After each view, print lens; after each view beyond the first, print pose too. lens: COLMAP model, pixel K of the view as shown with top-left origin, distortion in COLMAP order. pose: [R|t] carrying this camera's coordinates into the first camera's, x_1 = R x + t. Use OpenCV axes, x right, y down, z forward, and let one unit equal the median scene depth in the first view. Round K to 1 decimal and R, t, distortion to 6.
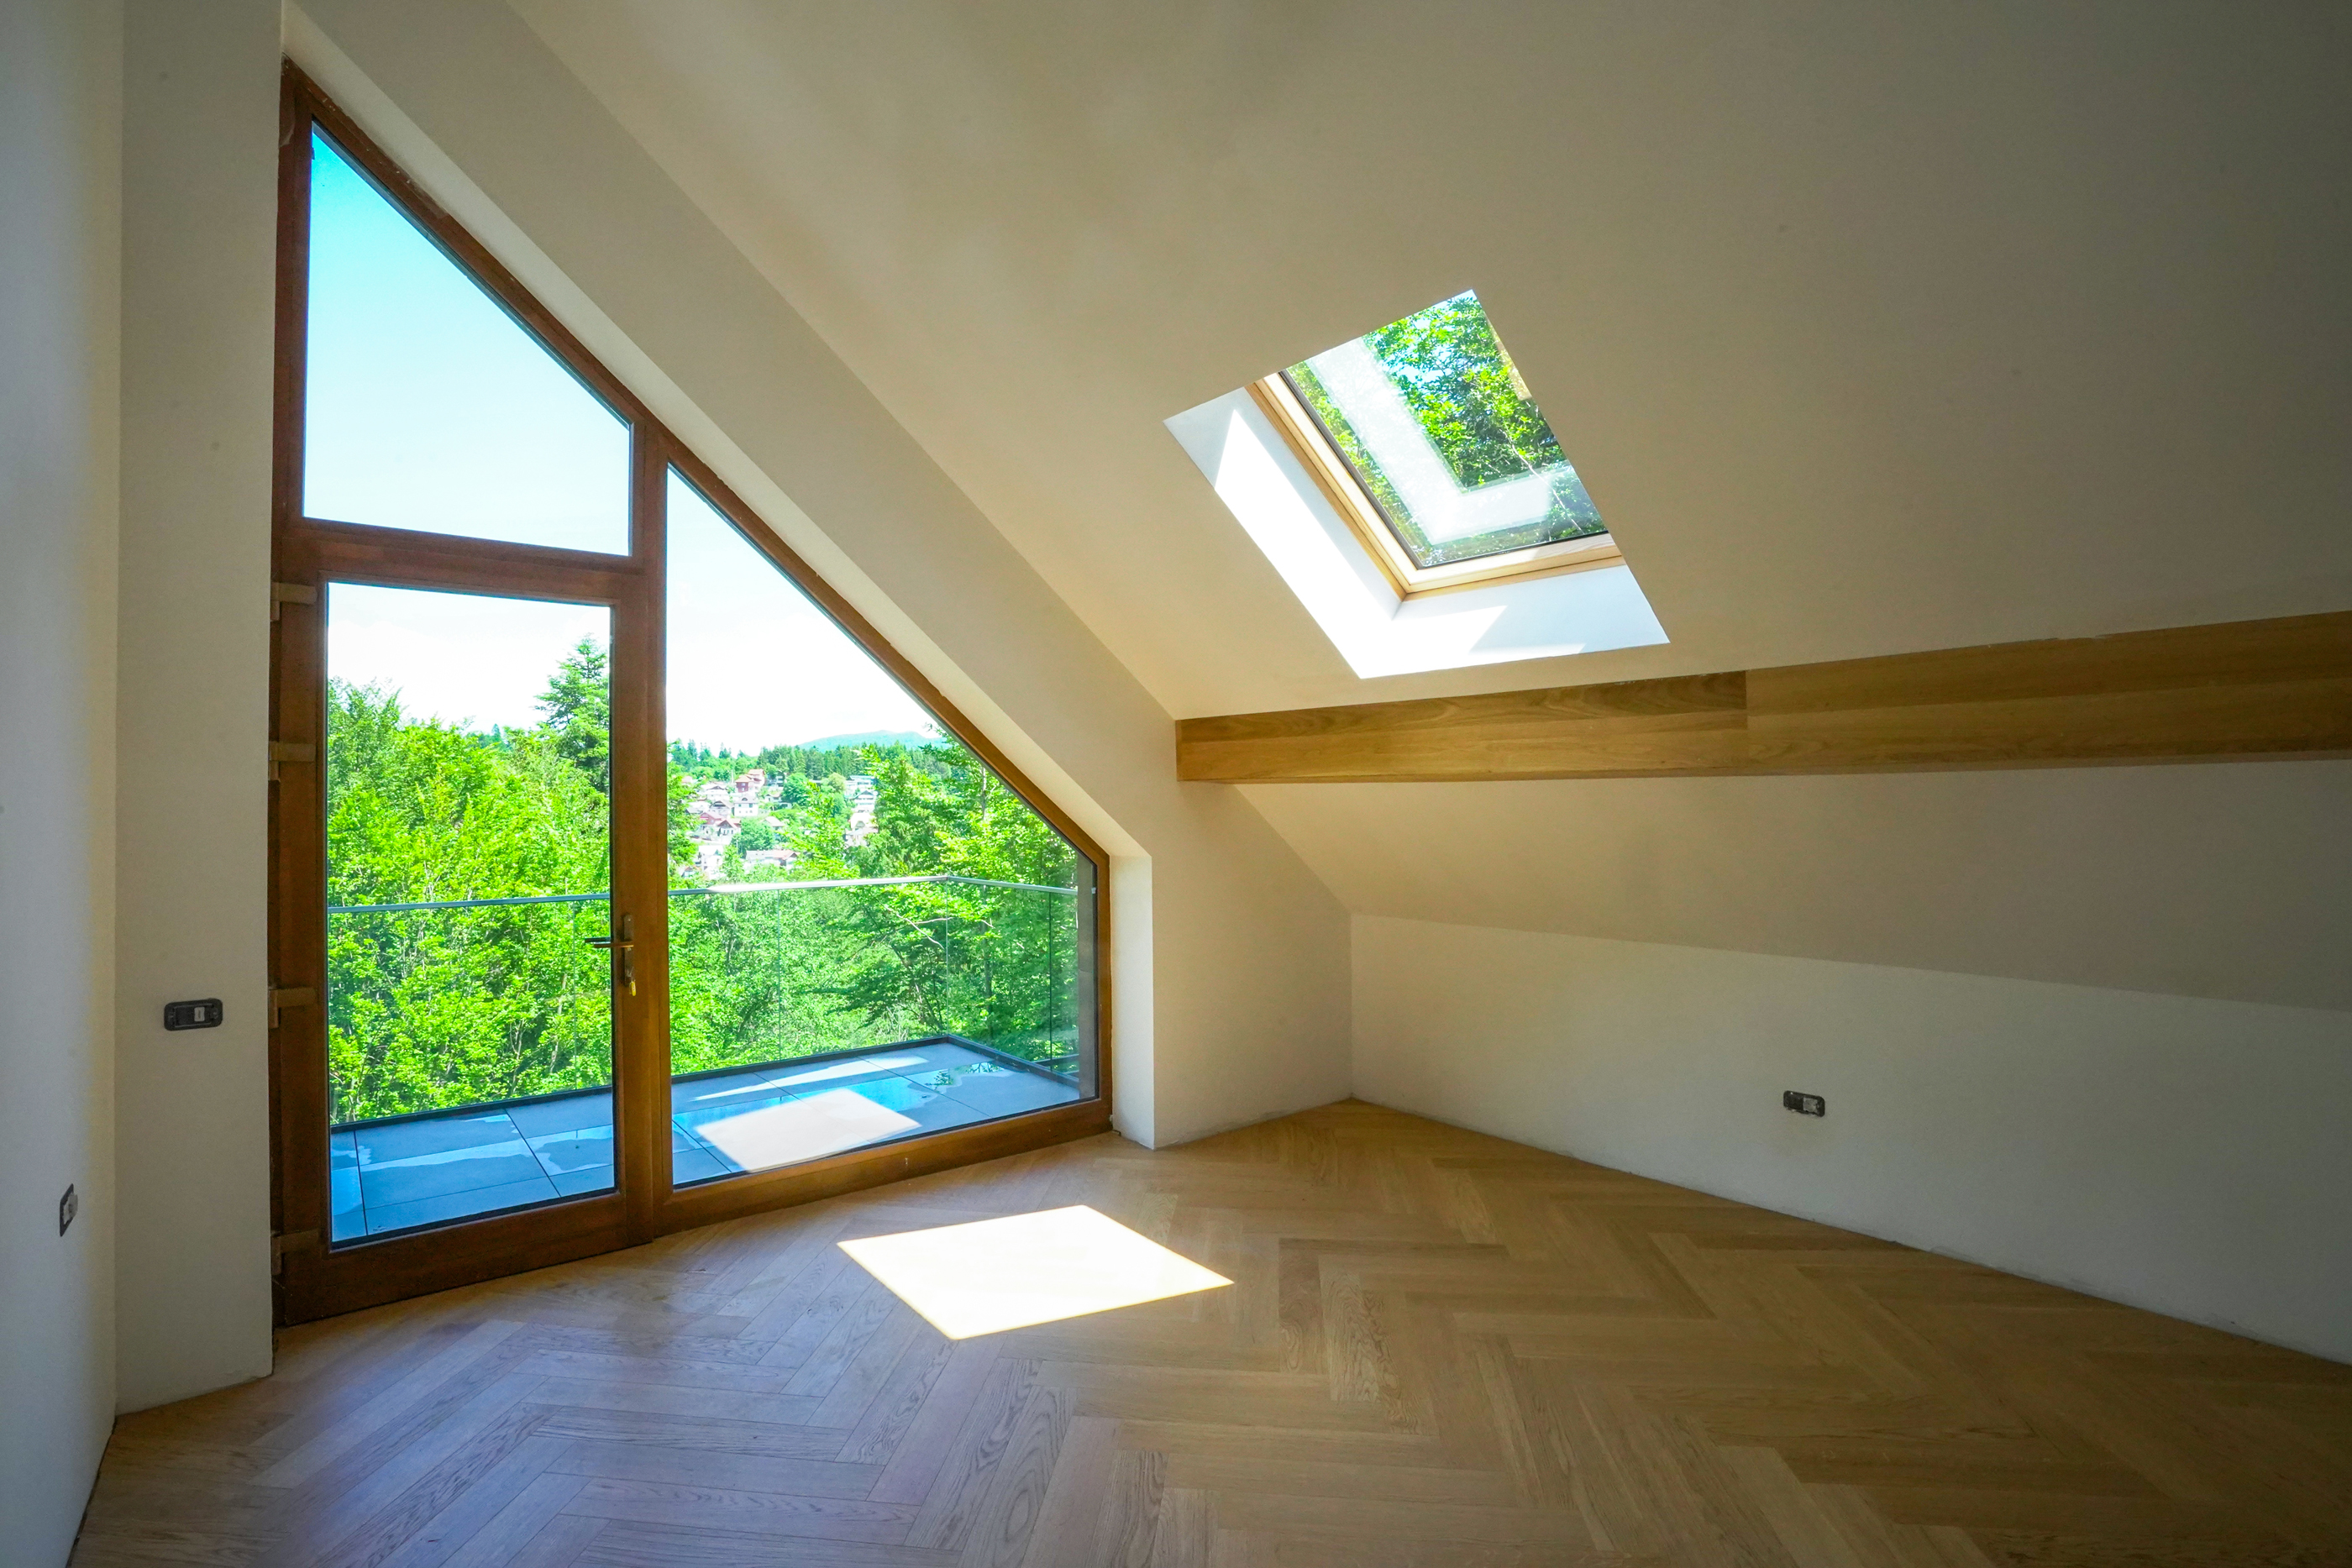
lens RADIAL K [[1084.9, 0, 1164.2], [0, 1084.9, 779.2], [0, 0, 1]] dist [-0.069019, 0.025821]
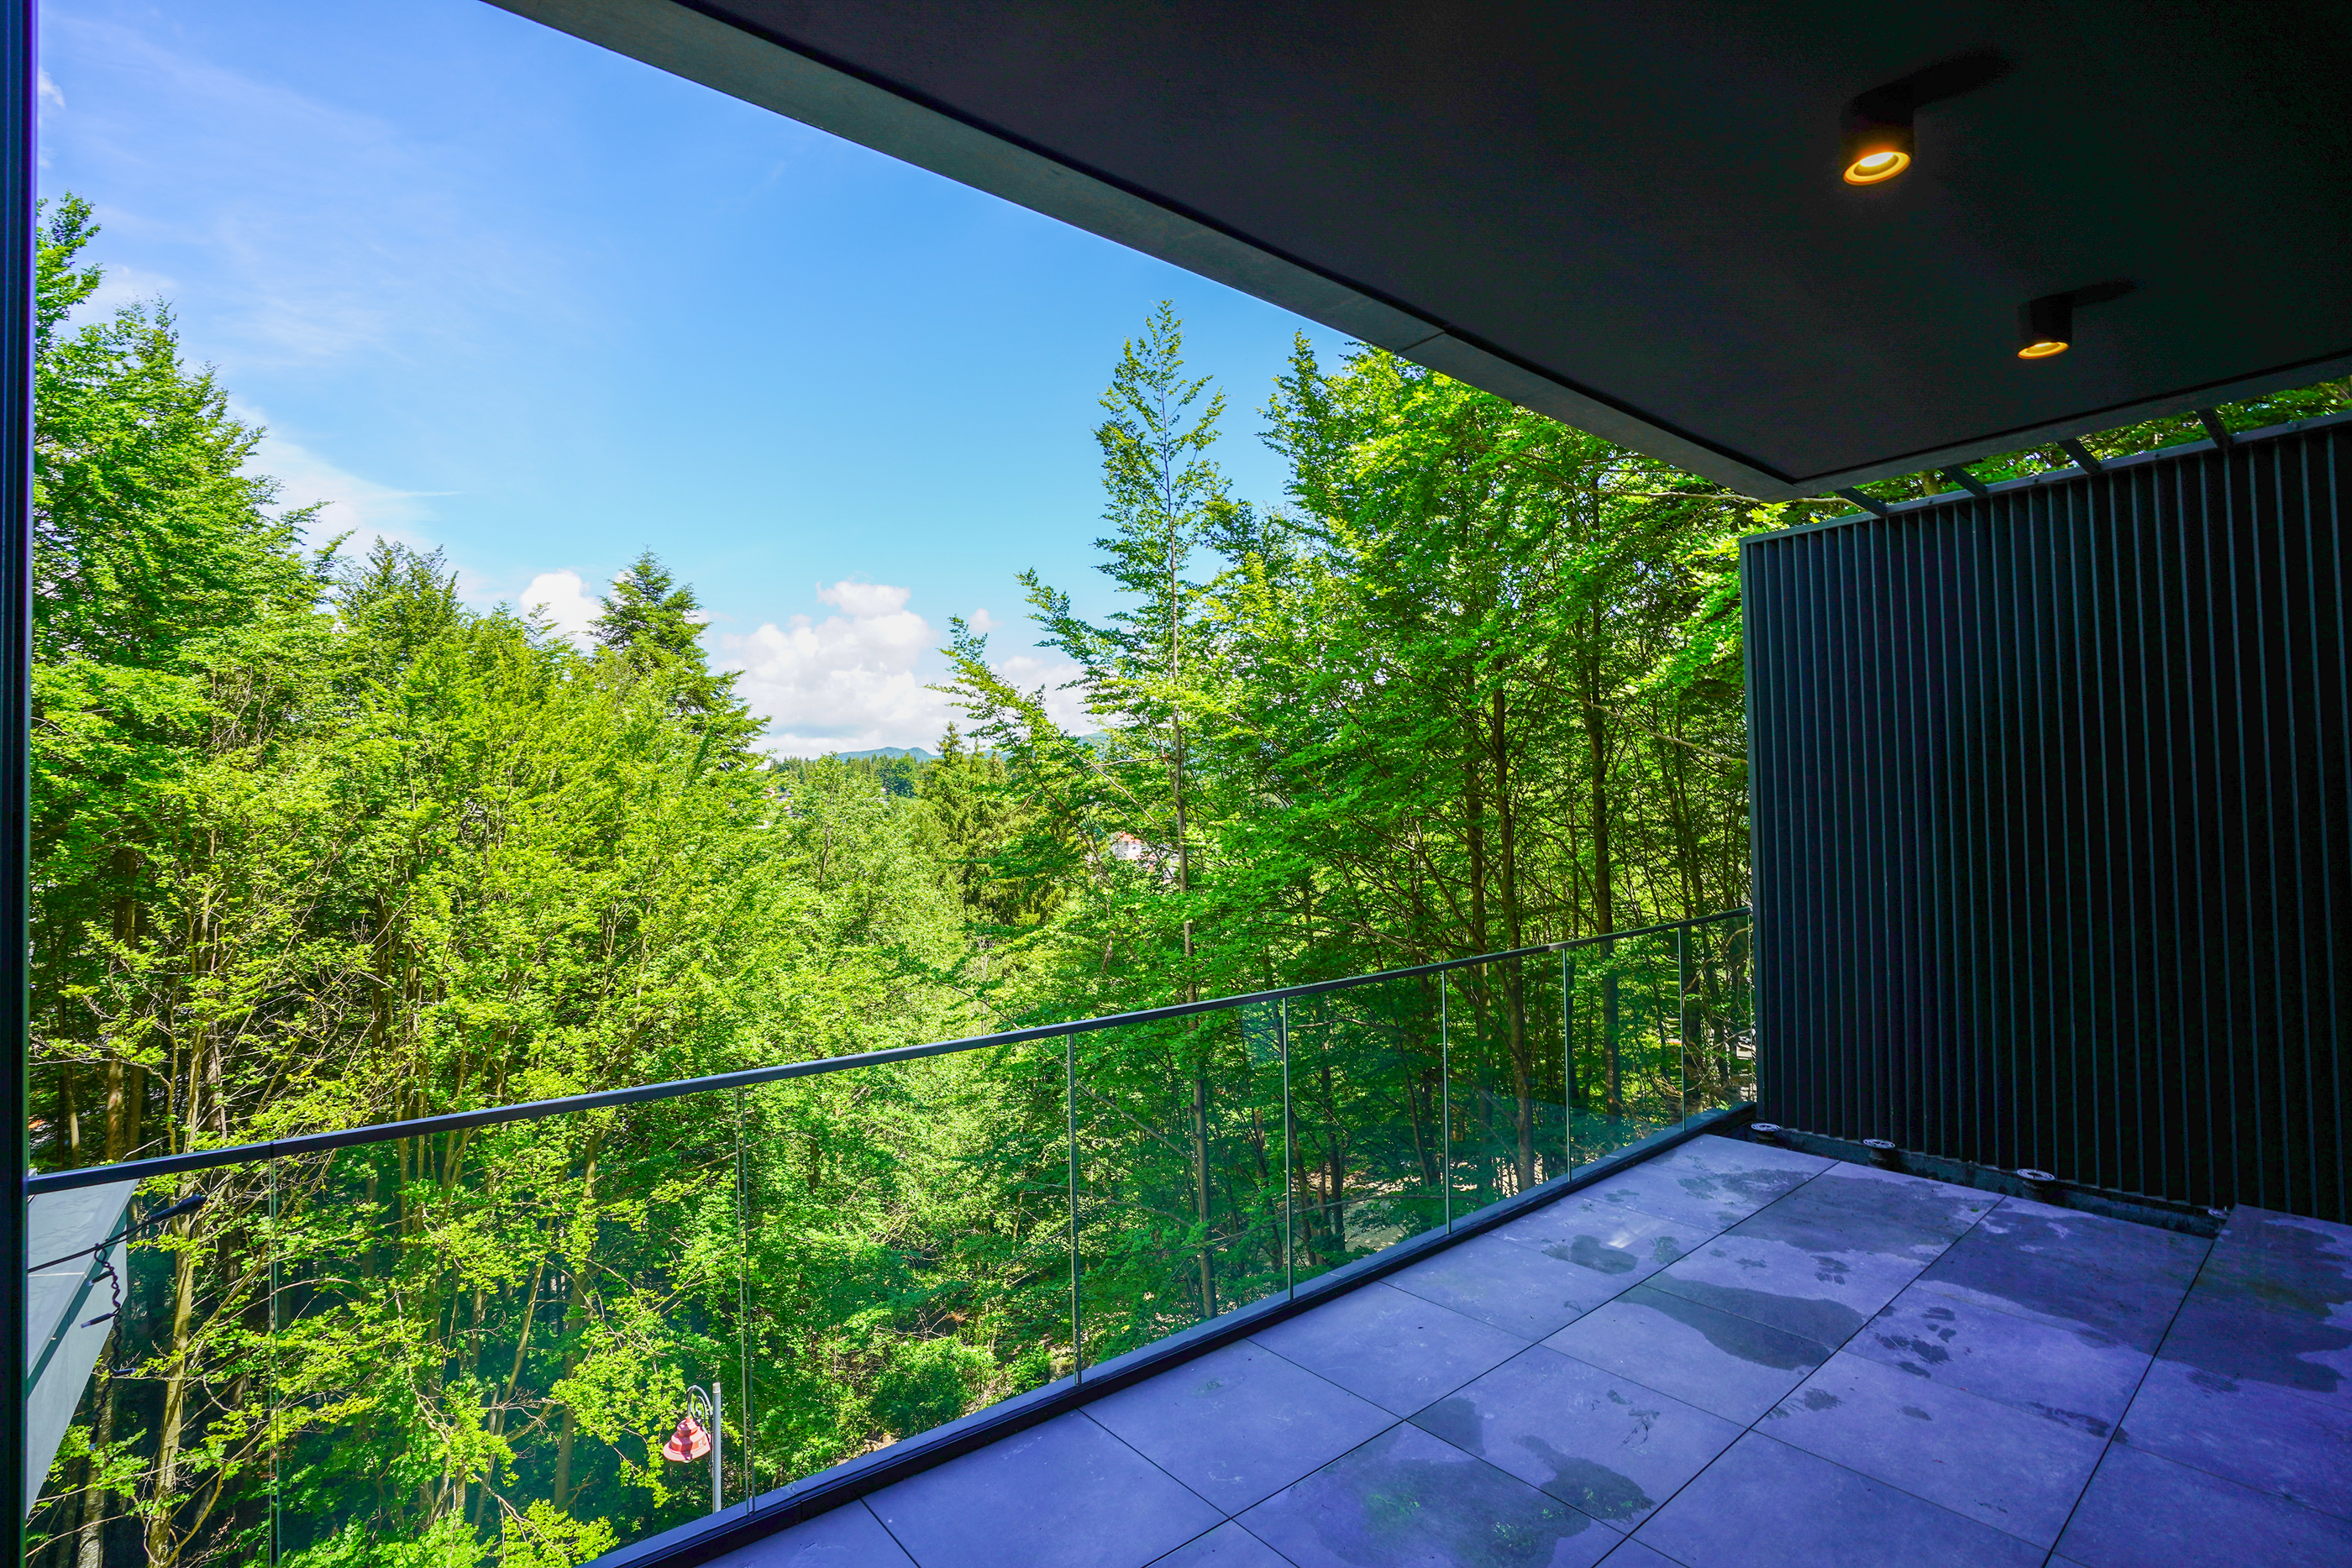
lens RADIAL K [[1084.9, 0, 1150.8], [0, 1084.9, 779.2], [0, 0, 1]] dist [-0.069019, 0.025821]
pose [[0.999876, -0.008064, -0.013493, -0.934637], [0.007853, 0.999848, -0.015589, 0.843836], [0.013617, 0.015481, 0.999787, 0.784291]]
